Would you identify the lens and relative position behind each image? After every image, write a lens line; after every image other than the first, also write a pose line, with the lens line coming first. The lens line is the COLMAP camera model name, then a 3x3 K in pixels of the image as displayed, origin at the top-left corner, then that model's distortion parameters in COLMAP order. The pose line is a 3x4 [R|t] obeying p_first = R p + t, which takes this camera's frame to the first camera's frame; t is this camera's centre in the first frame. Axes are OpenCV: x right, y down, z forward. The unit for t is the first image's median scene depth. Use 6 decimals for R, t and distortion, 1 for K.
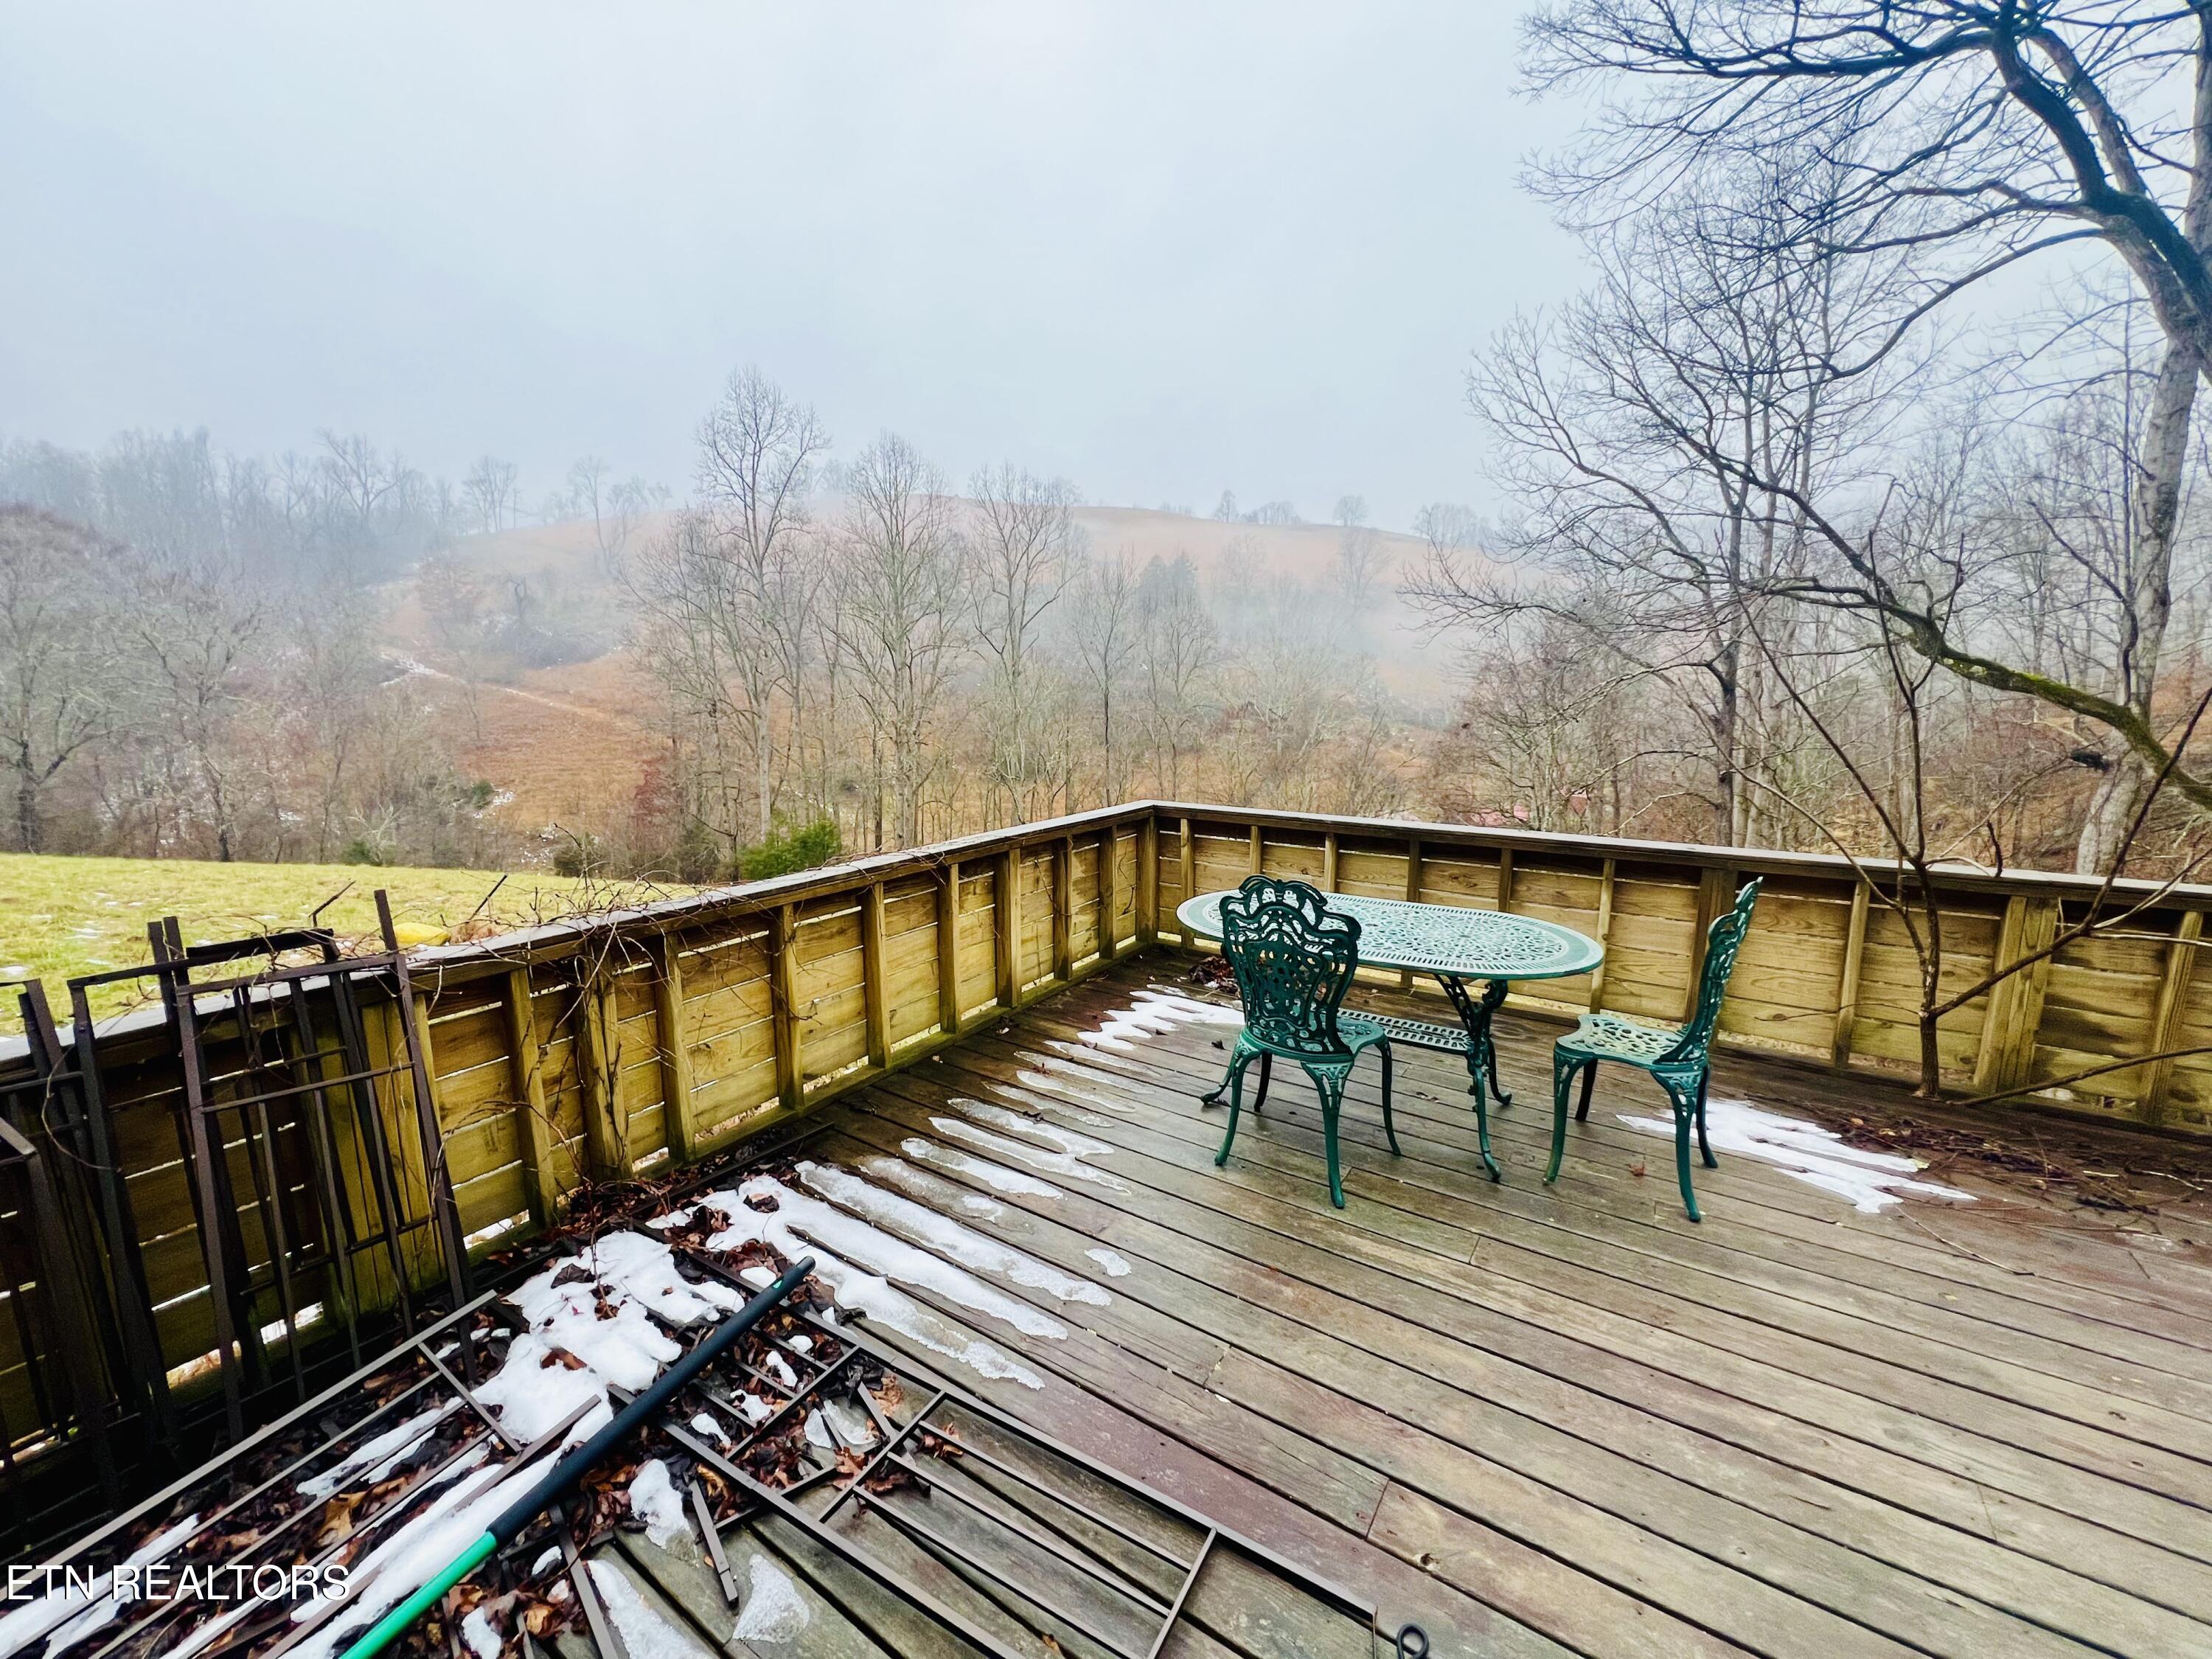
lens RADIAL K [[882.9, 0, 1103.2], [0, 882.9, 827.6], [0, 0, 1]] dist [-0.000483, 0.000198]
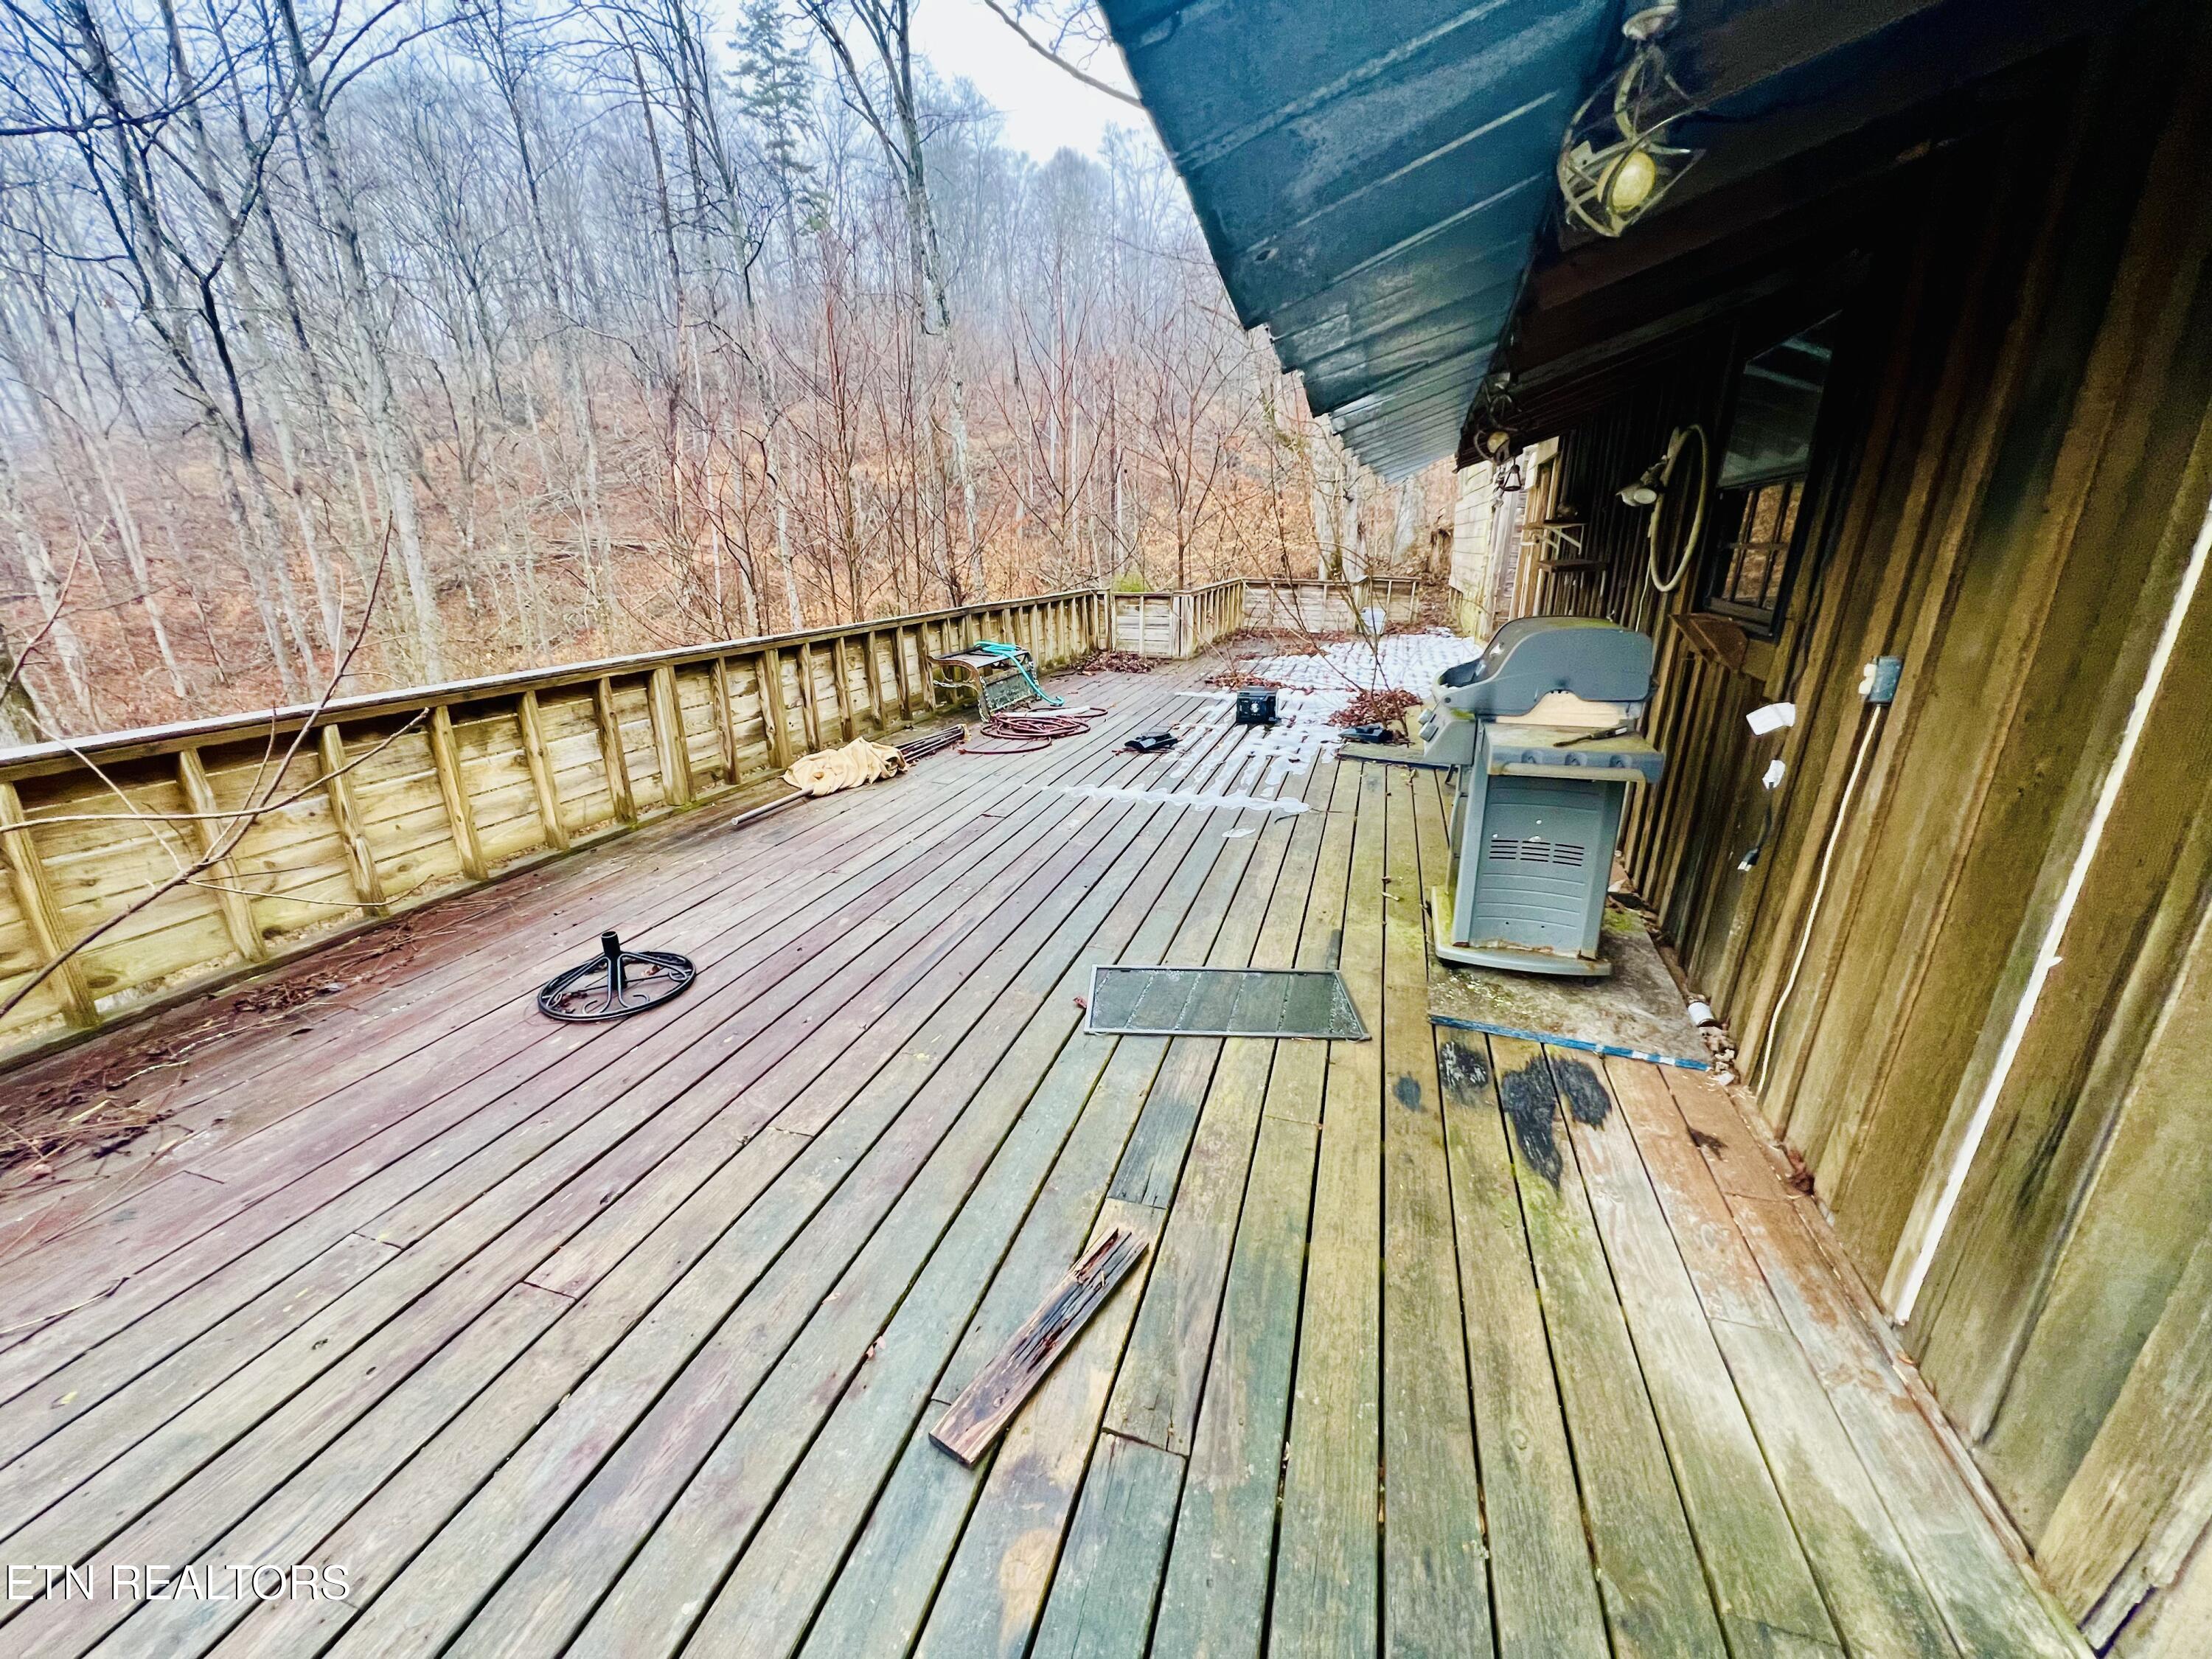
lens RADIAL K [[882.9, 0, 1103.2], [0, 882.9, 833.6], [0, 0, 1]] dist [-0.000483, 0.000198]
pose [[-0.287207, -0.301860, 0.909061, 0.006782], [0.141428, 0.925281, 0.351928, -0.000129], [-0.947370, 0.229643, -0.223056, 0.008254]]
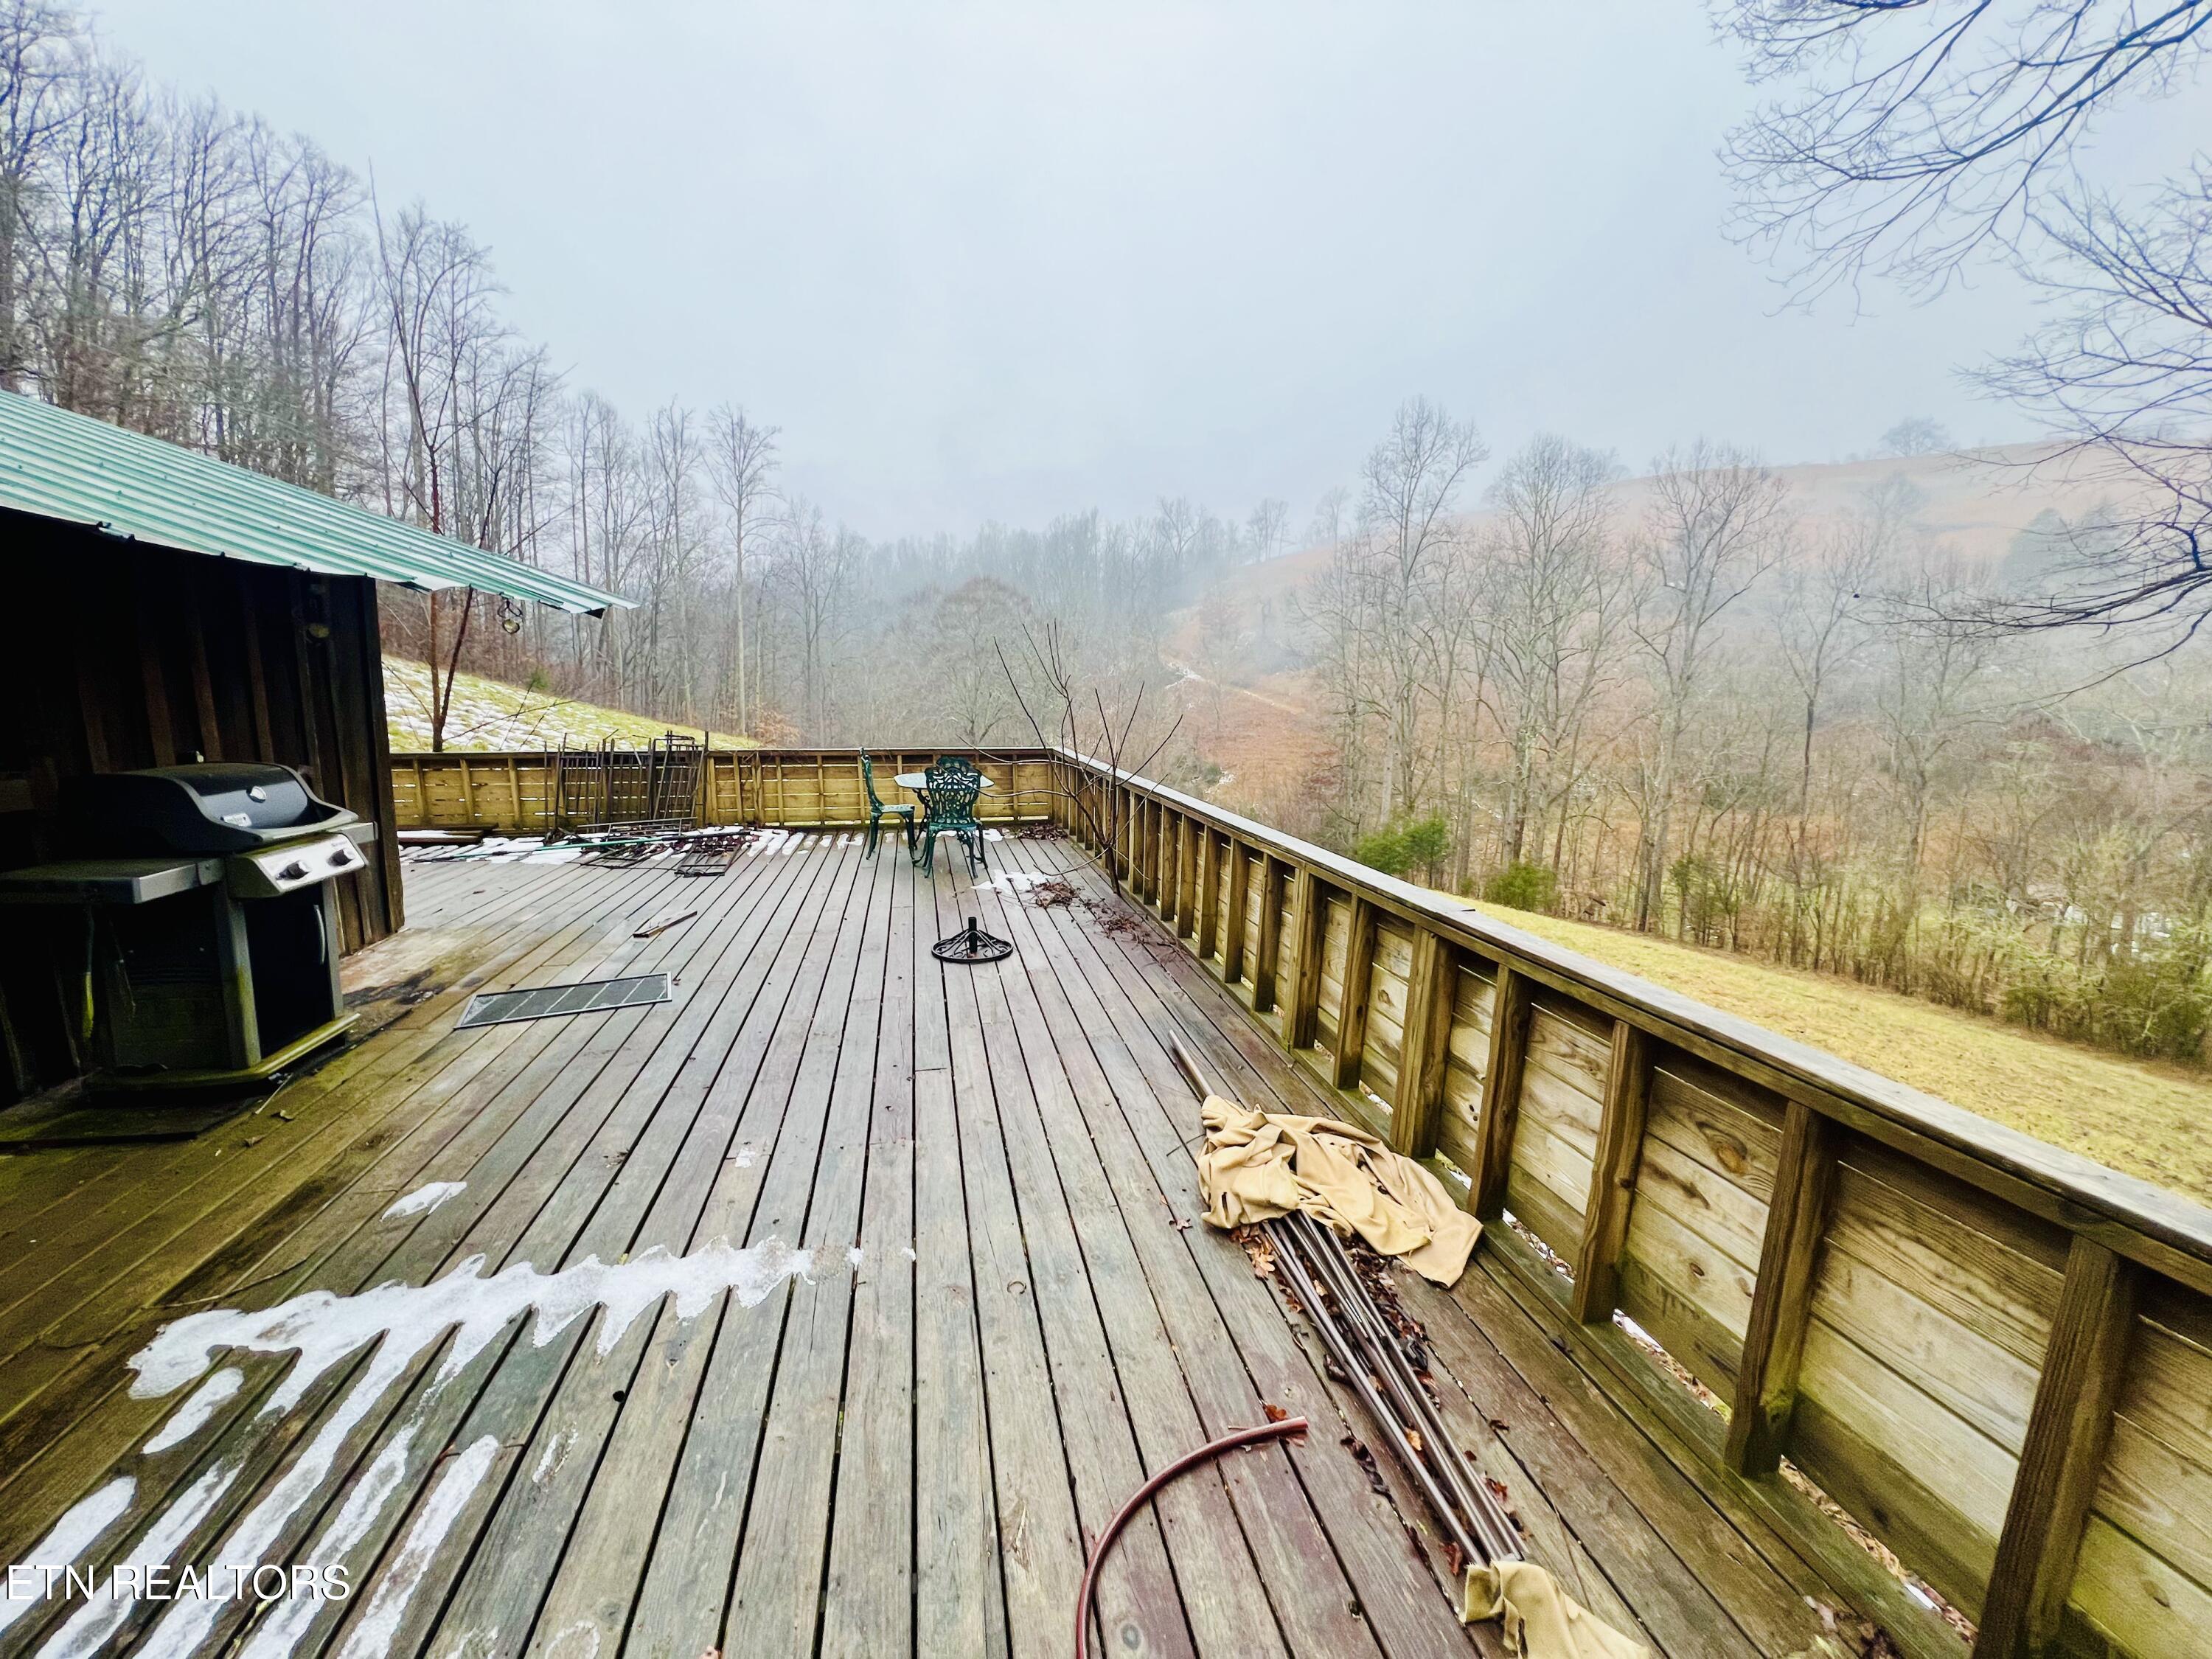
lens RADIAL K [[883.9, 0, 1103.0], [0, 883.9, 824.8], [0, 0, 1]] dist [0.000342, 0.000424]
pose [[0.716690, 0.113676, -0.688065, 0.100600], [-0.119342, 0.992063, 0.039593, 0.003330], [0.687105, 0.053739, 0.724568, -0.021890]]
